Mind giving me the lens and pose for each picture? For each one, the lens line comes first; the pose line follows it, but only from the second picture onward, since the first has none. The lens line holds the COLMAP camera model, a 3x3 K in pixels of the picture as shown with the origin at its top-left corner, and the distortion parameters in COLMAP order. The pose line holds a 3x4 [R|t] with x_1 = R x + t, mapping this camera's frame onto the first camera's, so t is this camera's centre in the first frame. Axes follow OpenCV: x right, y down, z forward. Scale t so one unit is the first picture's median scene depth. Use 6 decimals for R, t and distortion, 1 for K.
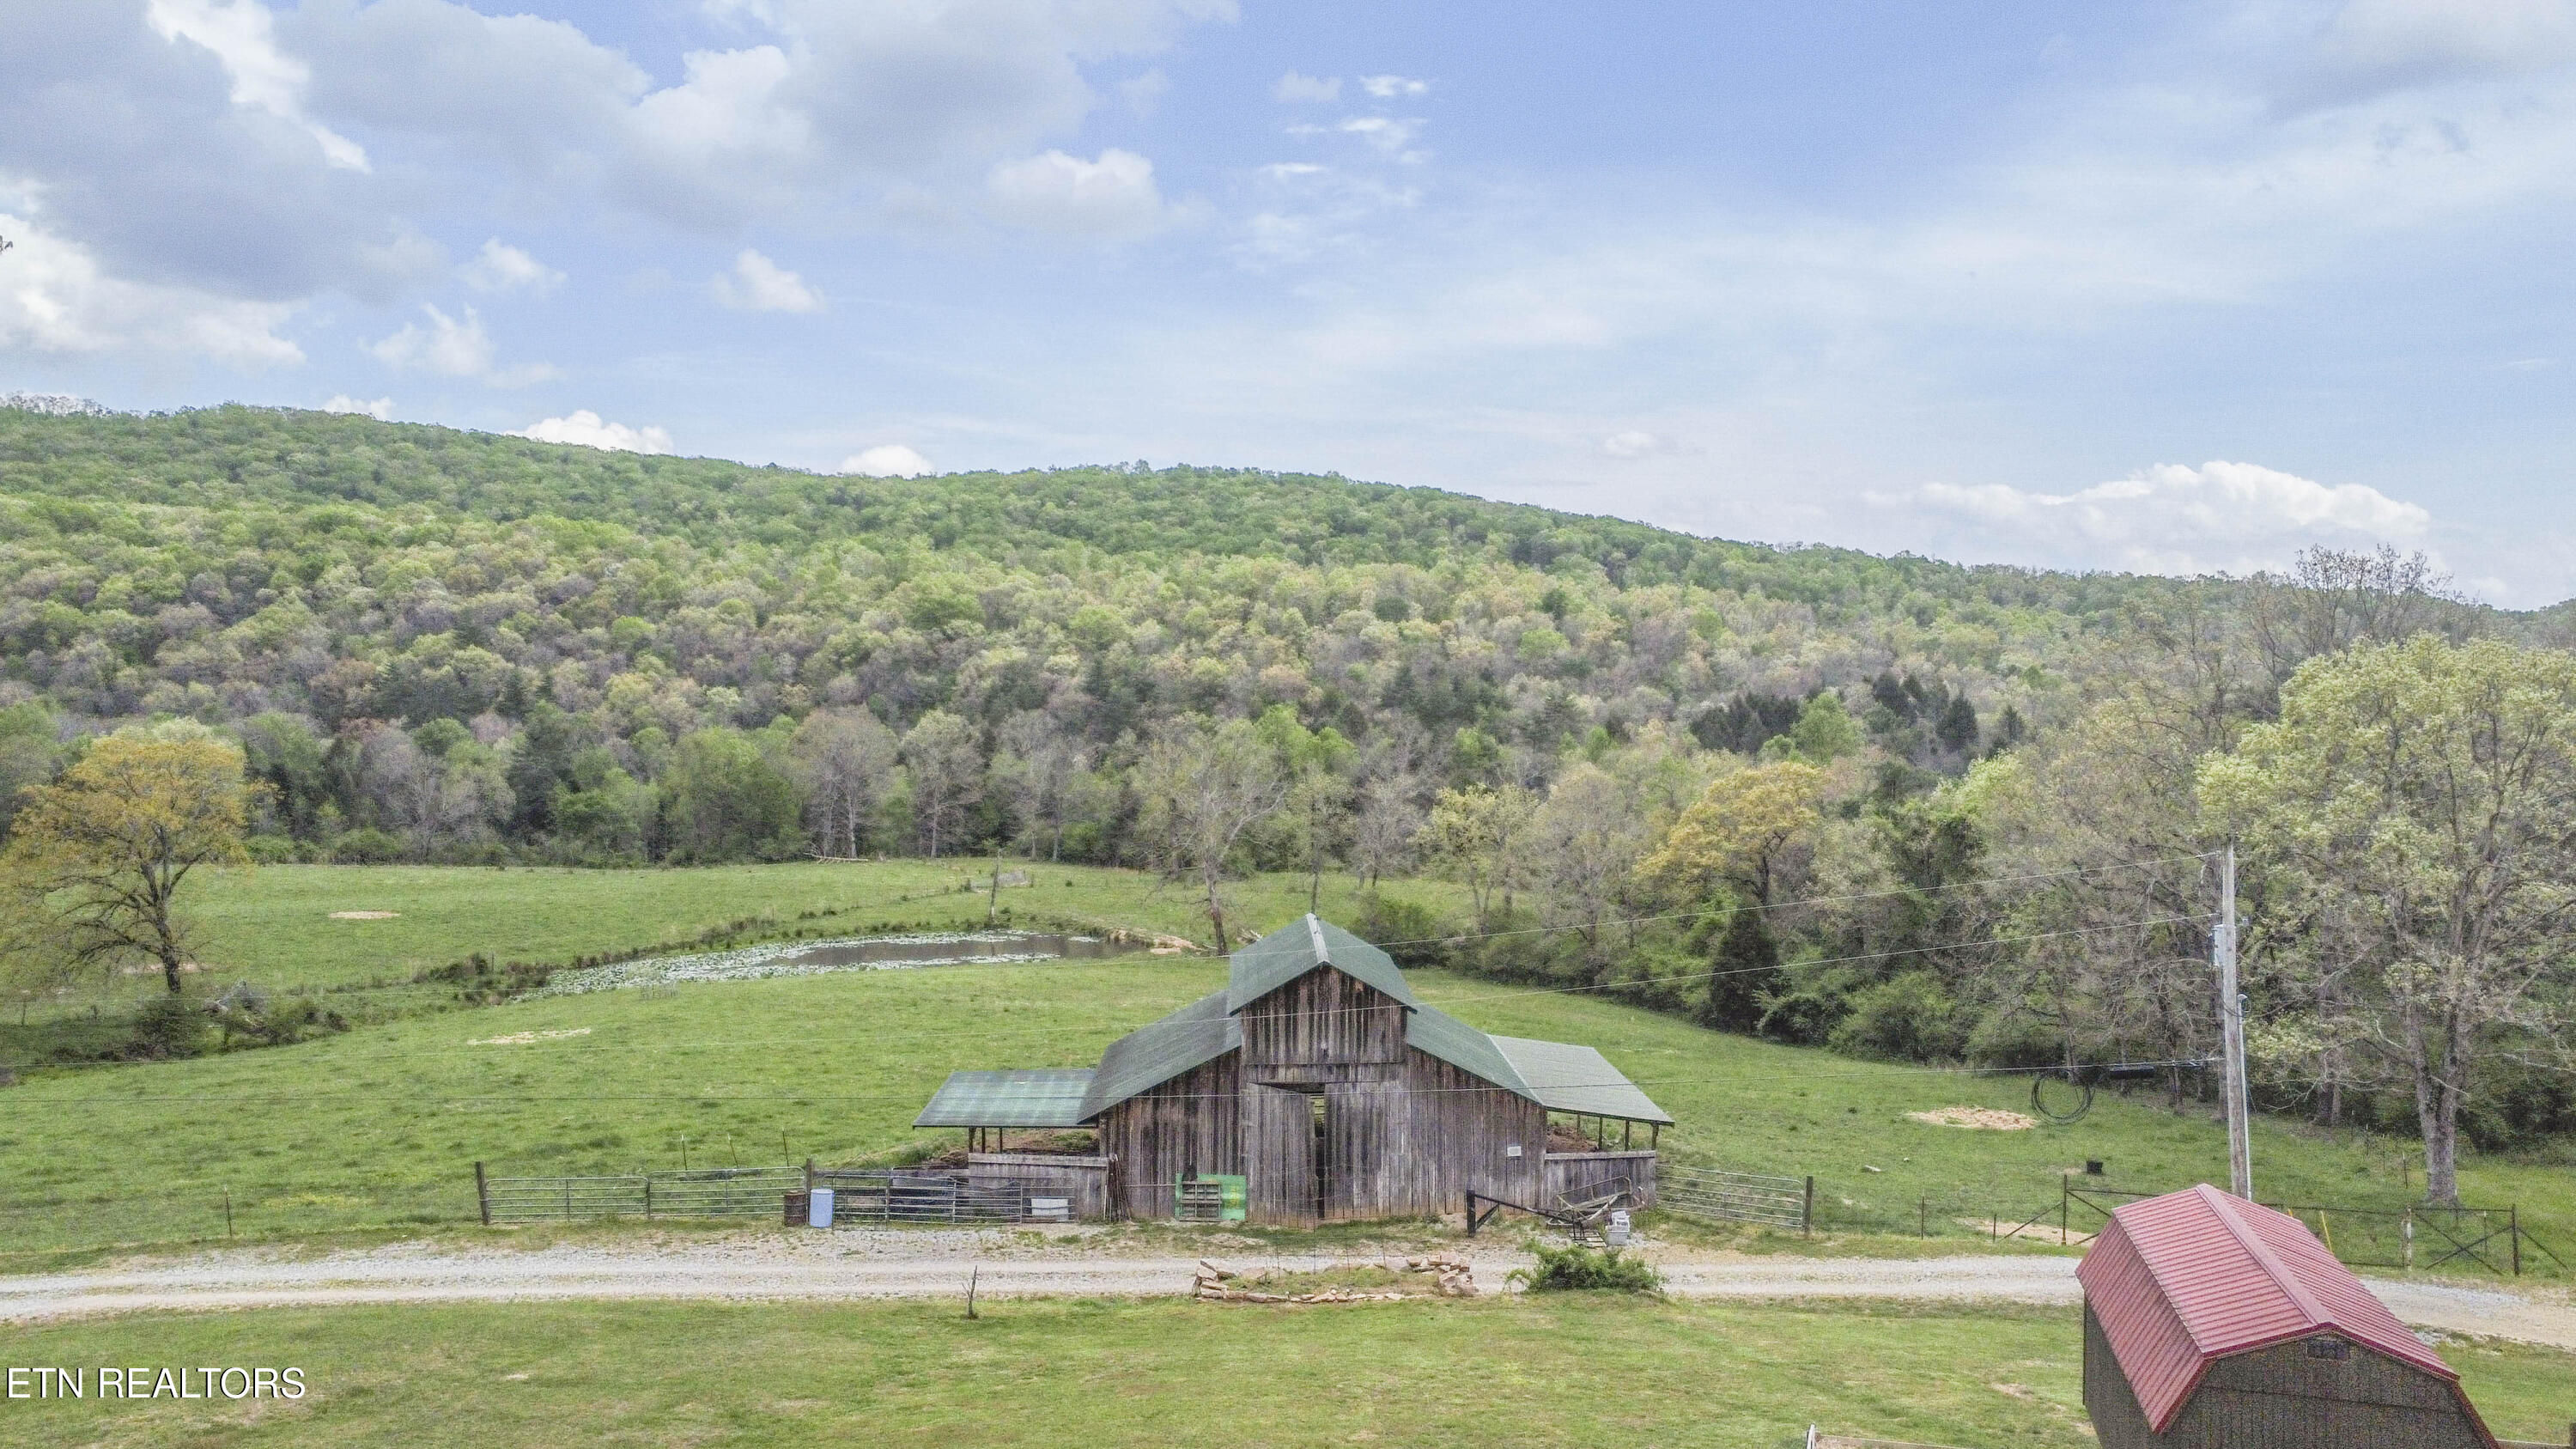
lens RADIAL K [[1930.1, 0, 1286.1], [0, 1930.1, 716.0], [0, 0, 1]] dist [-0.155413, 0.254885]
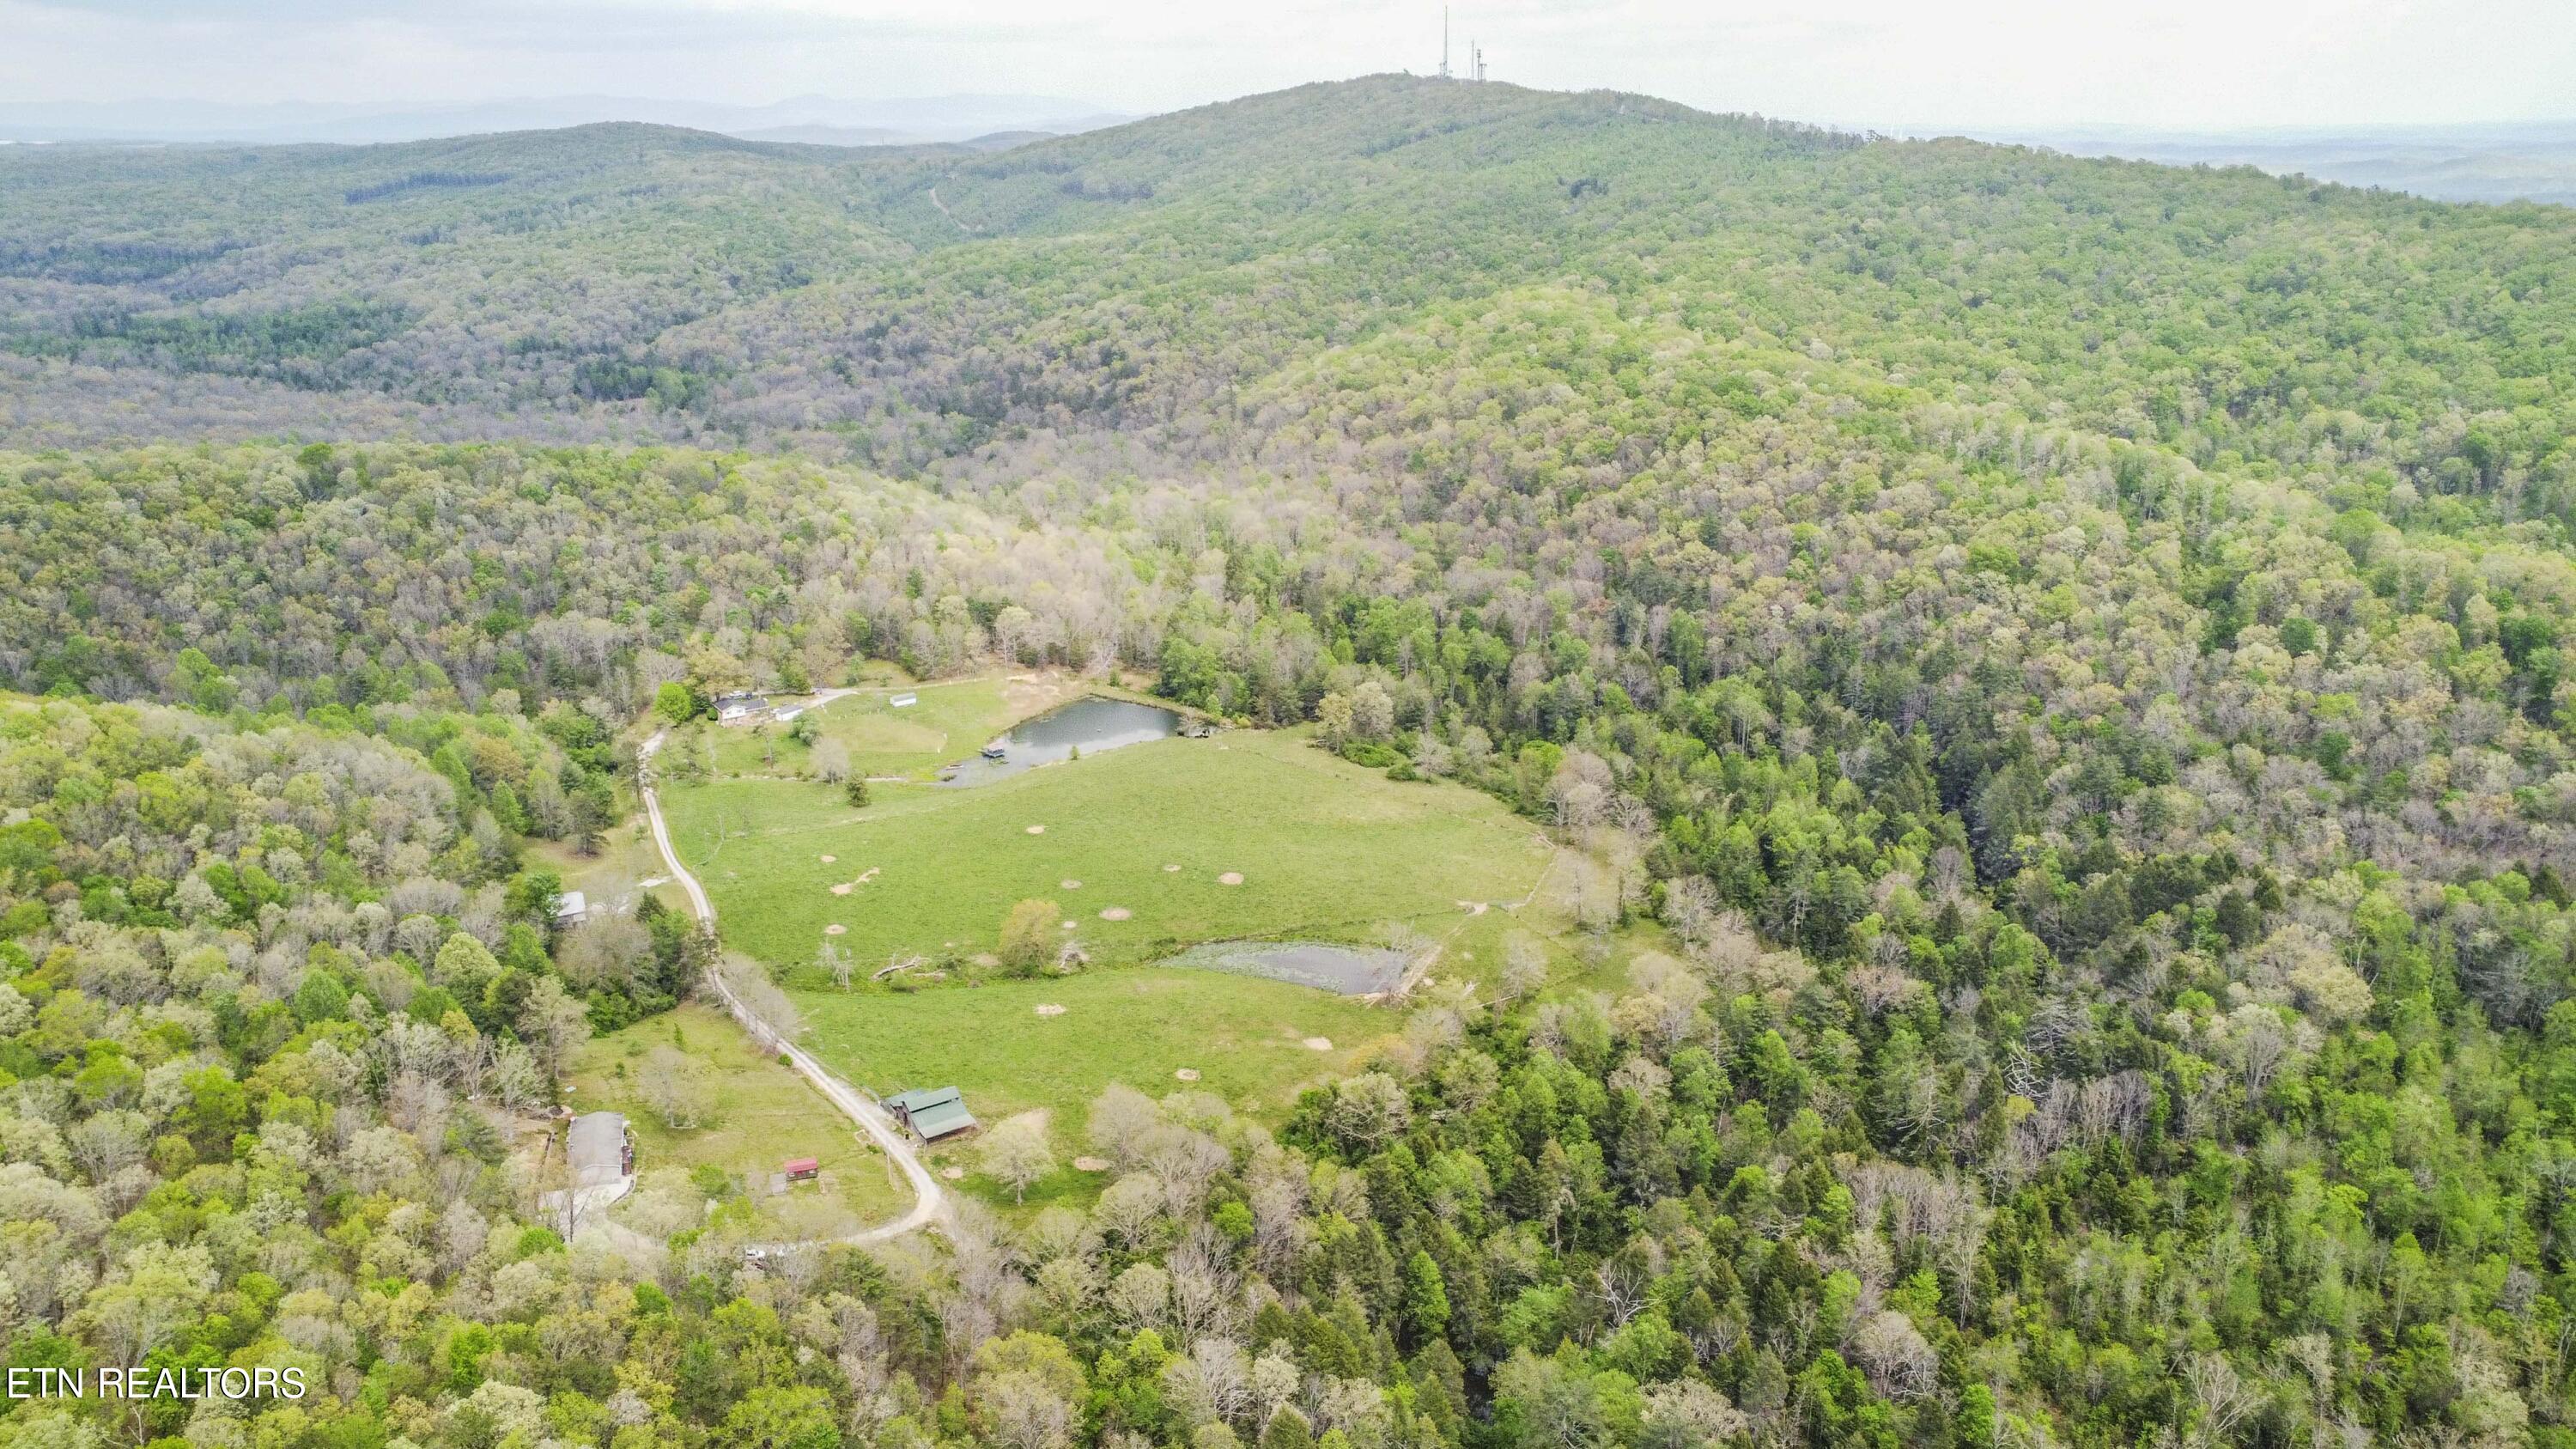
lens RADIAL K [[1957.2, 0, 1288.7], [0, 1957.2, 683.2], [0, 0, 1]] dist [-0.224334, 0.469310]
pose [[0.553135, 0.233331, -0.799749, 0.640437], [0.009034, 0.958241, 0.285820, -0.353283], [0.833043, -0.165322, 0.527928, -0.147851]]
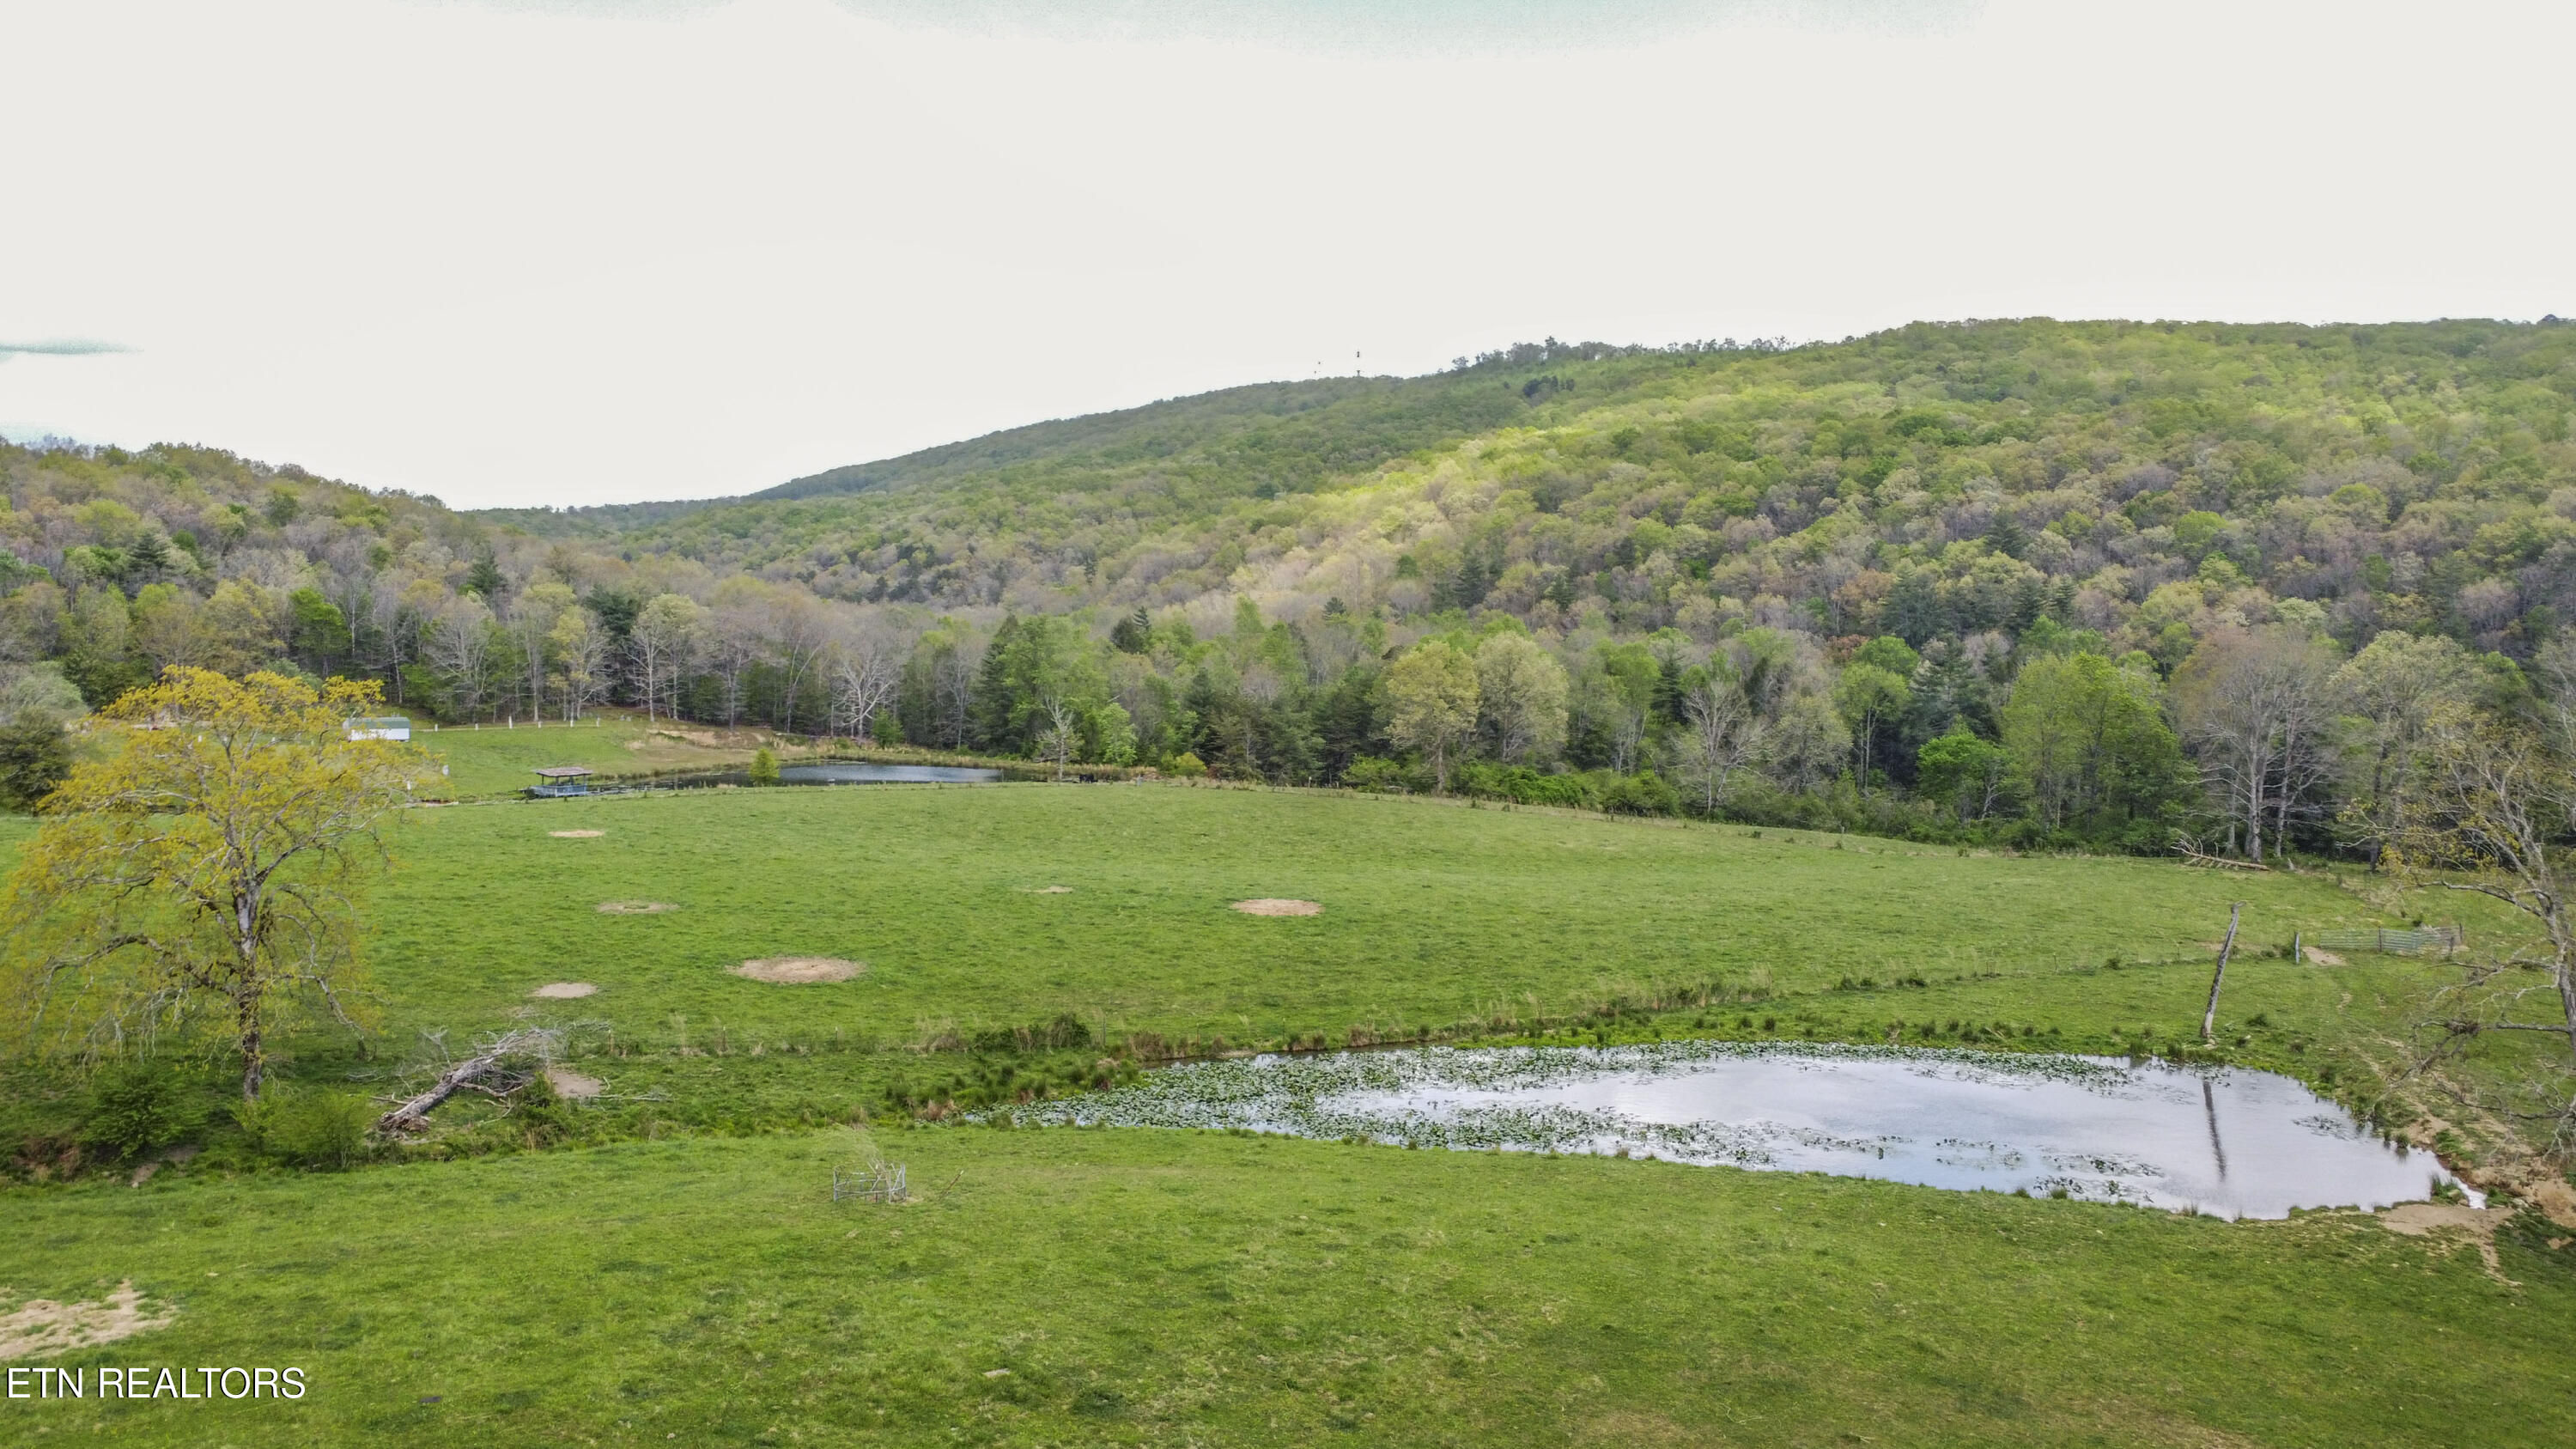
lens RADIAL K [[1930.1, 0, 1286.1], [0, 1930.1, 716.0], [0, 0, 1]] dist [-0.155413, 0.254885]
pose [[0.630850, 0.038432, -0.774953, 0.030142], [-0.005172, 0.998959, 0.045330, -0.000232], [0.775888, -0.024588, 0.630392, 0.188270]]
